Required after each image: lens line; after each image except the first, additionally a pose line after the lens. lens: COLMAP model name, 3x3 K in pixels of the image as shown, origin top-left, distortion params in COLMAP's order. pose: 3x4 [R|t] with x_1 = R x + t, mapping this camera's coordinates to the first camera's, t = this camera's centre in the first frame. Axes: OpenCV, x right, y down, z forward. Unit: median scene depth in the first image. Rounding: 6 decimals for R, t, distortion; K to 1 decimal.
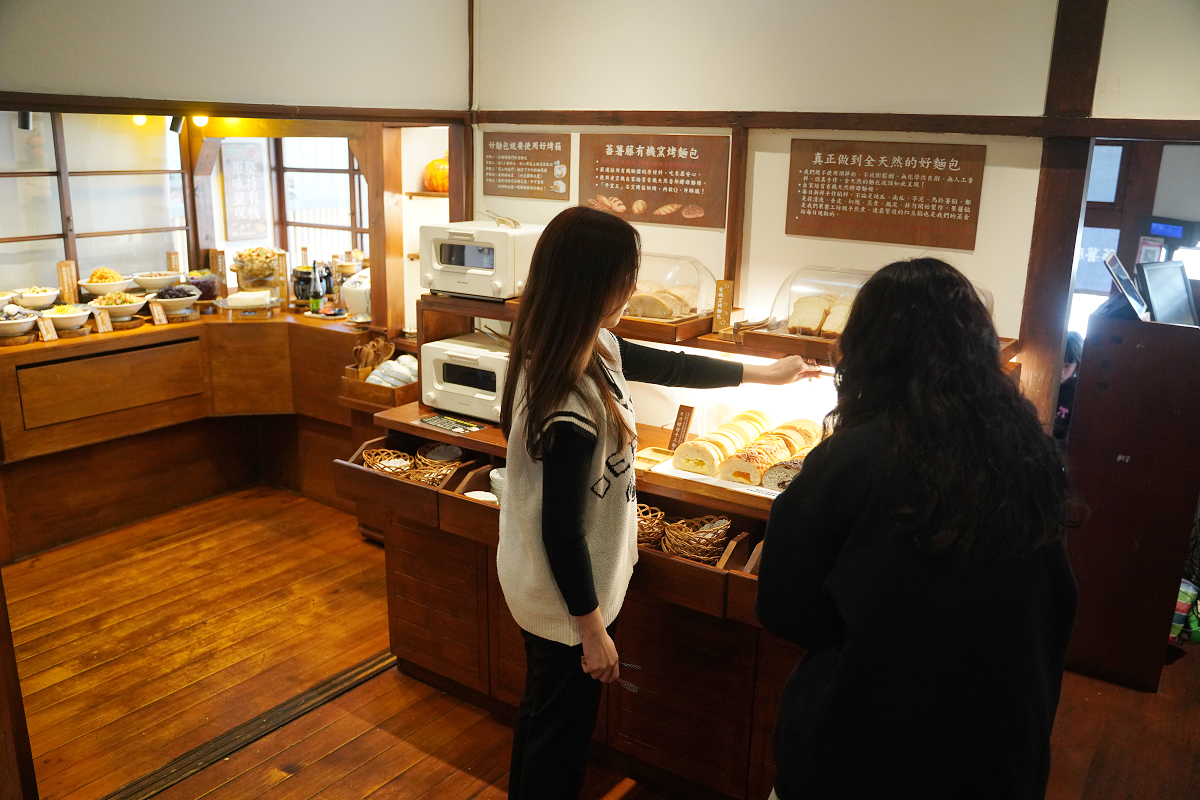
lens RADIAL K [[970.4, 0, 599.0], [0, 970.4, 402.6], [0, 0, 1]] dist [-0.085058, 0.047841]
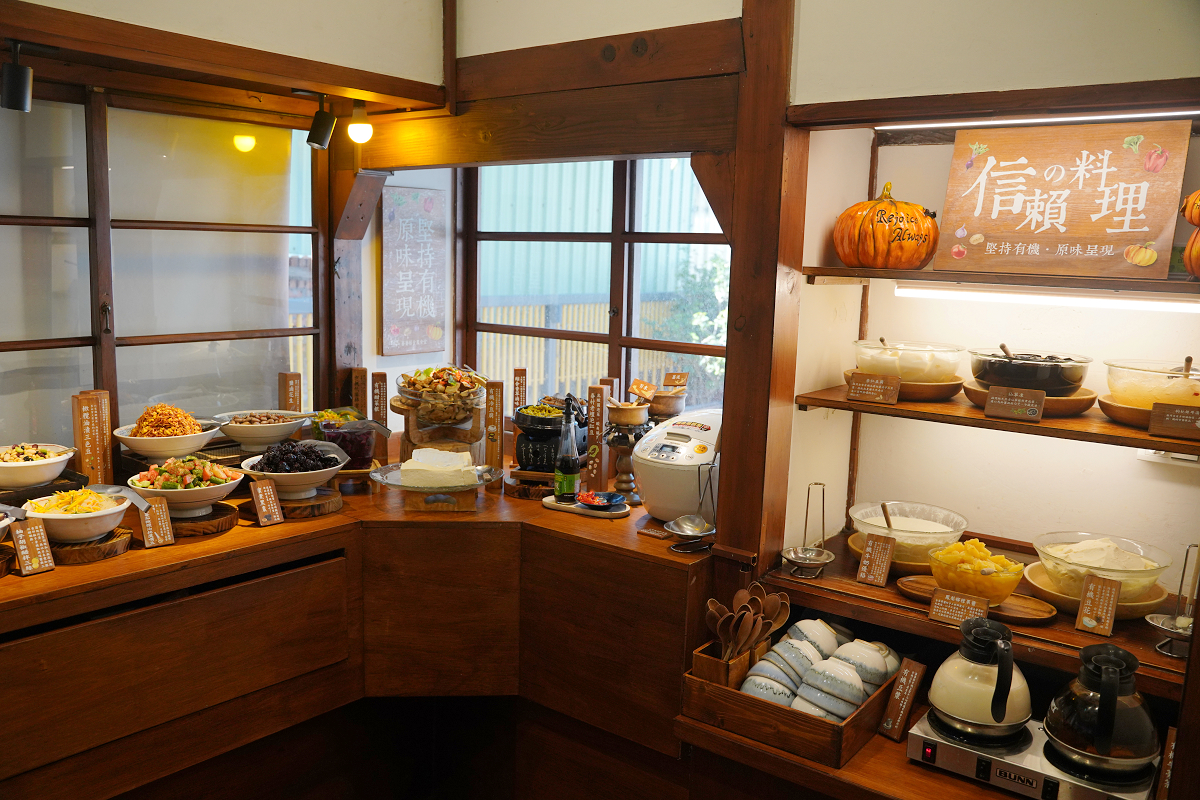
lens RADIAL K [[970.4, 0, 597.4], [0, 970.4, 404.1], [0, 0, 1]] dist [-0.085058, 0.047841]
pose [[0.998244, 0.017403, -0.056624, -0.374926], [-0.023426, 0.993927, -0.107516, -0.133719], [0.054409, 0.108653, 0.992590, 0.725630]]
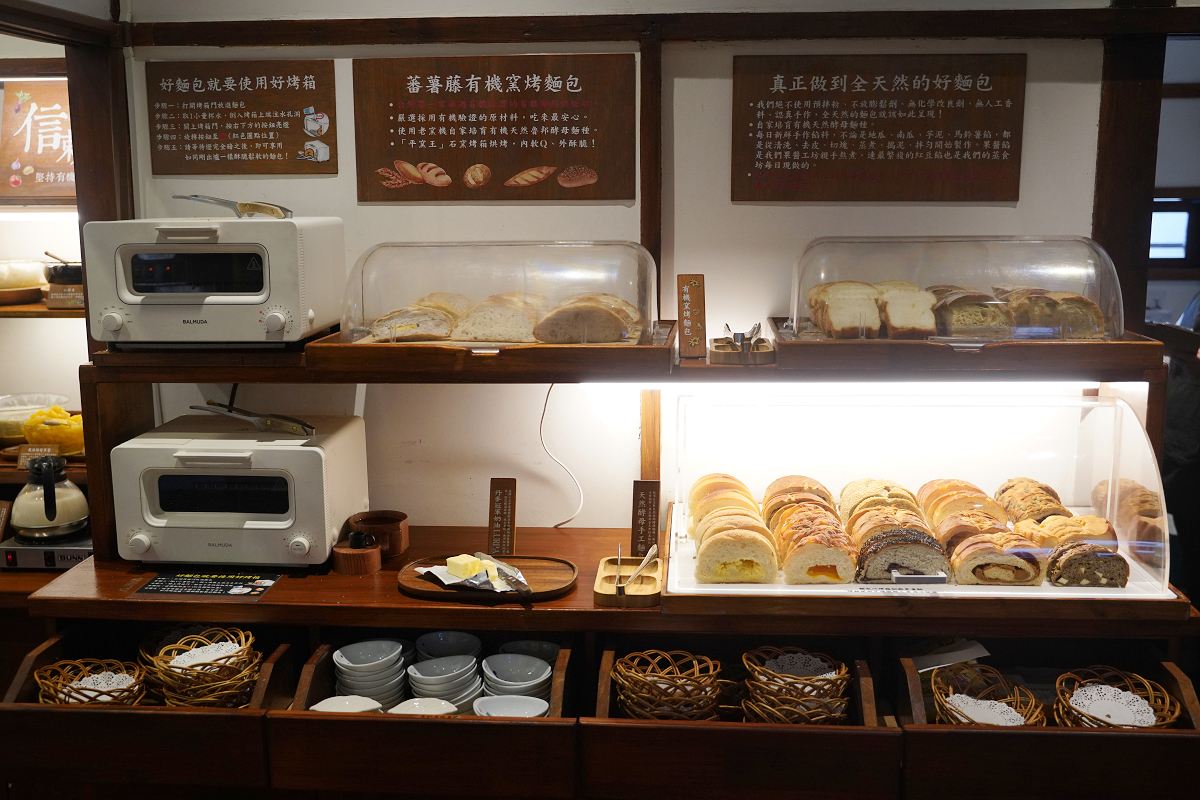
lens RADIAL K [[1209.2, 0, 592.5], [0, 1209.2, 405.5], [0, 0, 1]] dist [-0.010393, 0.000000]
pose [[0.870458, -0.116130, 0.478348, -0.258289], [0.151655, 0.987772, -0.036164, -0.018158], [-0.468299, 0.104023, 0.877426, 0.285958]]
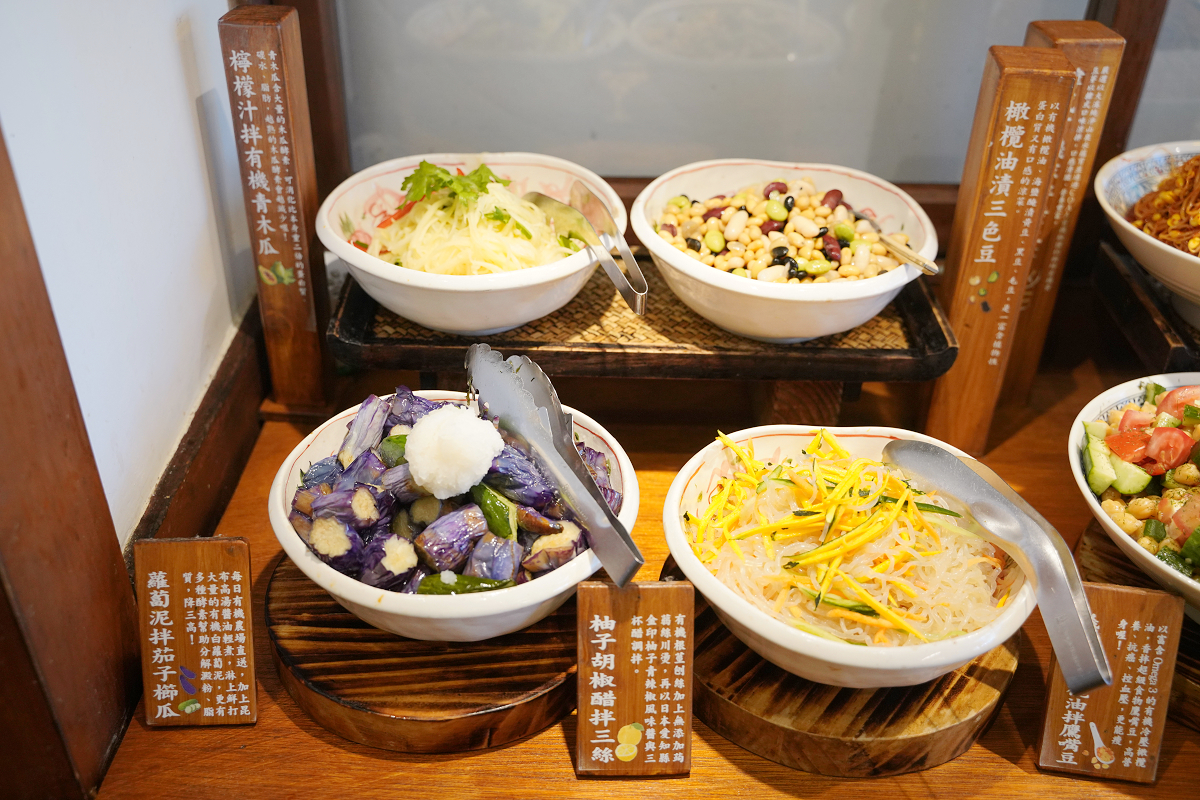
lens RADIAL K [[1194.9, 0, 601.0], [0, 1194.9, 397.0], [0, 0, 1]] dist [0.006695, 0.000000]
pose [[0.575500, 0.457105, -0.678126, -0.645905], [-0.223280, 0.885526, 0.407417, -0.224227], [0.786731, -0.083056, 0.611683, 1.176071]]
